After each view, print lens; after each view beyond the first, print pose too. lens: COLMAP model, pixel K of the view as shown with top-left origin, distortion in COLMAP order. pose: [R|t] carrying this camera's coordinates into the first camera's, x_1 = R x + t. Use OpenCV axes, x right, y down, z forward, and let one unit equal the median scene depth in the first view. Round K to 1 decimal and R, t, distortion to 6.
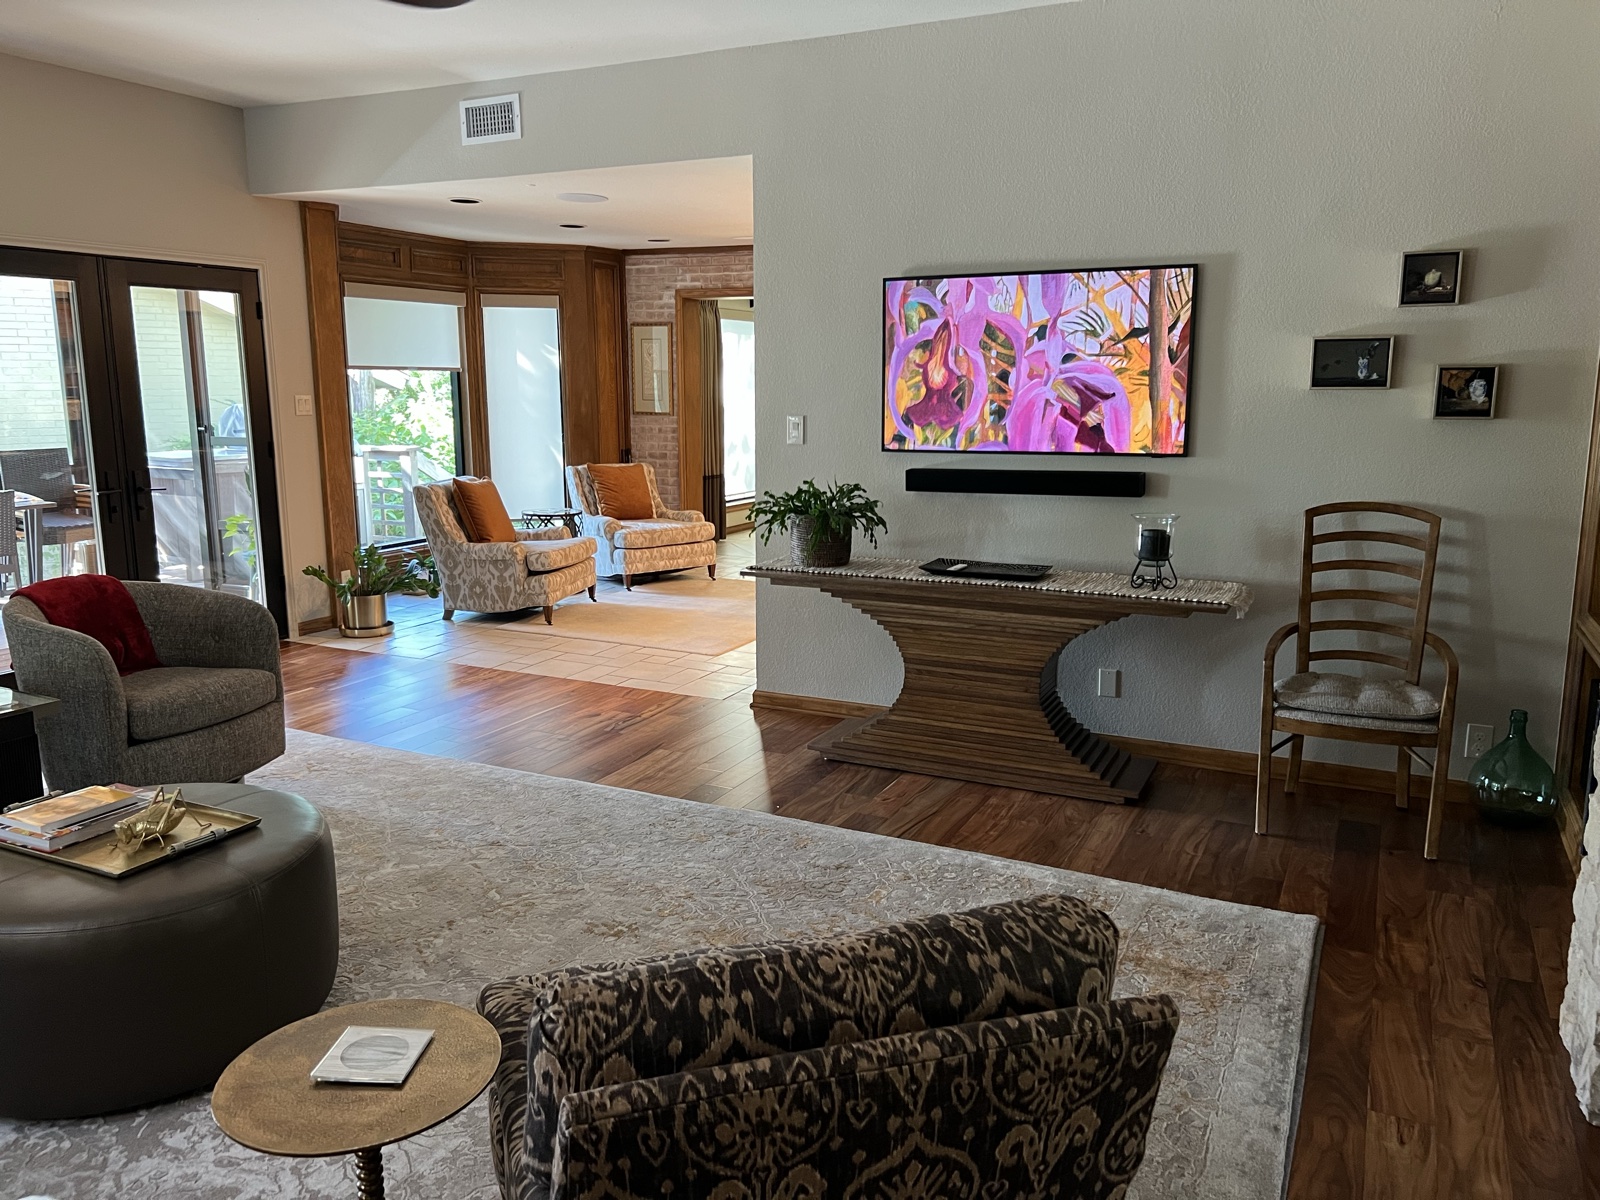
lens RADIAL K [[1220.8, 0, 775.5], [0, 1220.8, 617.6], [0, 0, 1]] dist [0.089529, -0.088486]
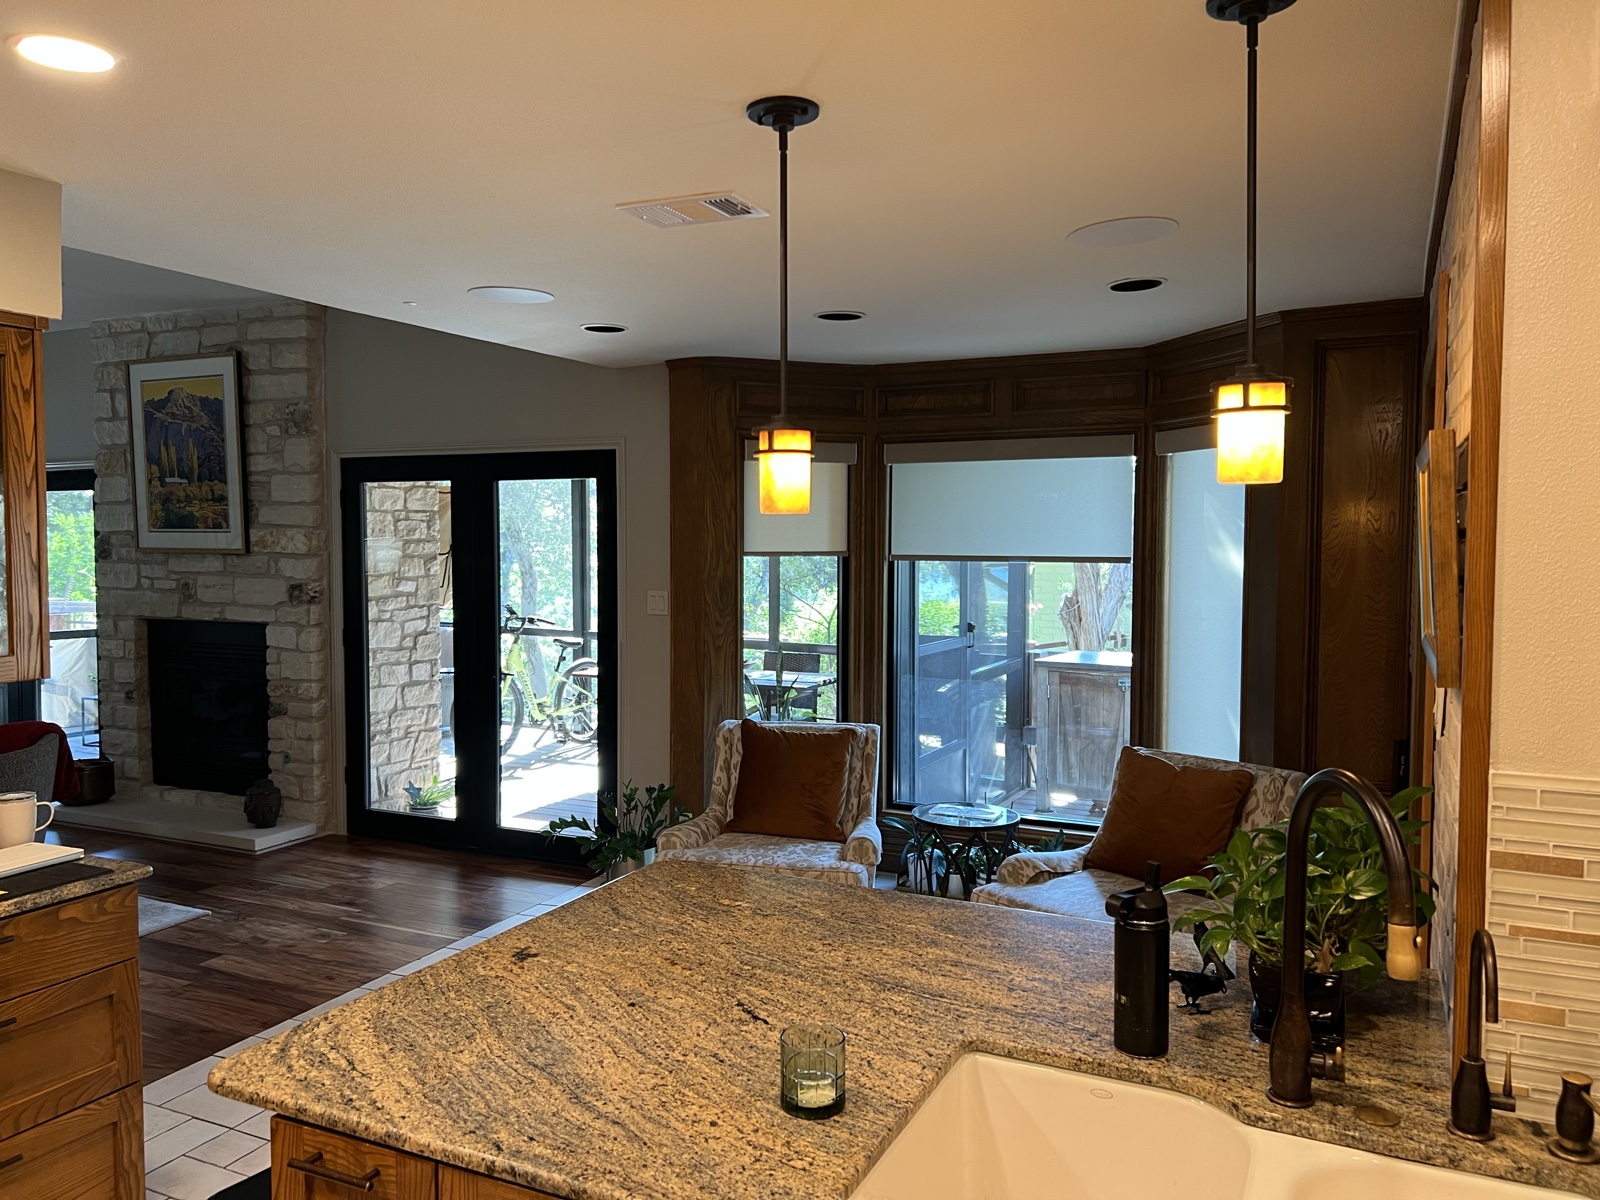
lens RADIAL K [[1200.4, 0, 800.0], [0, 1200.4, 600.0], [0, 0, 1]] dist [0.053165, -0.041303]
pose [[0.015664, 0.058736, -0.998151, 0.684047], [-0.196183, 0.979050, 0.054534, -0.379724], [0.980442, 0.194966, 0.026859, 1.723905]]
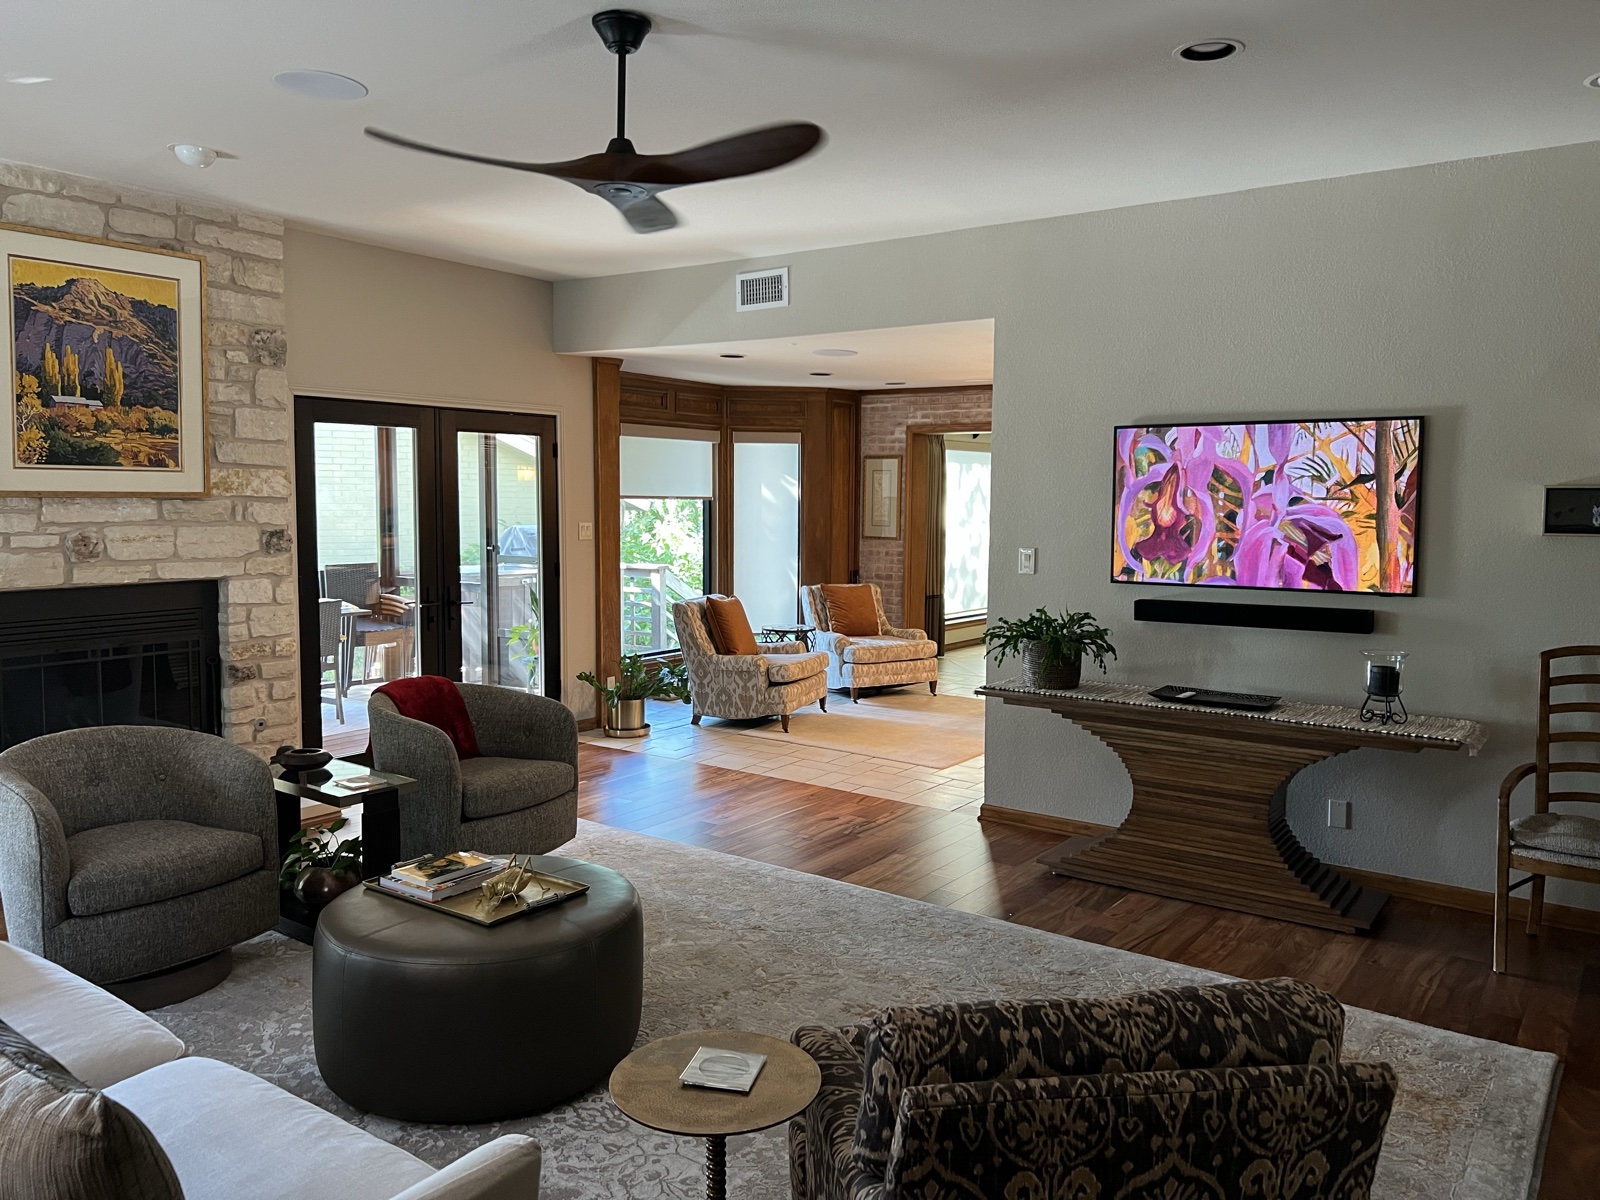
lens RADIAL K [[1200.4, 0, 800.0], [0, 1200.4, 600.0], [0, 0, 1]] dist [0.053165, -0.041303]
pose [[0.987635, 0.023336, -0.155023, -0.020925], [-0.040001, 0.993639, -0.105268, 0.000626], [0.151581, 0.110167, 0.982286, -0.083884]]
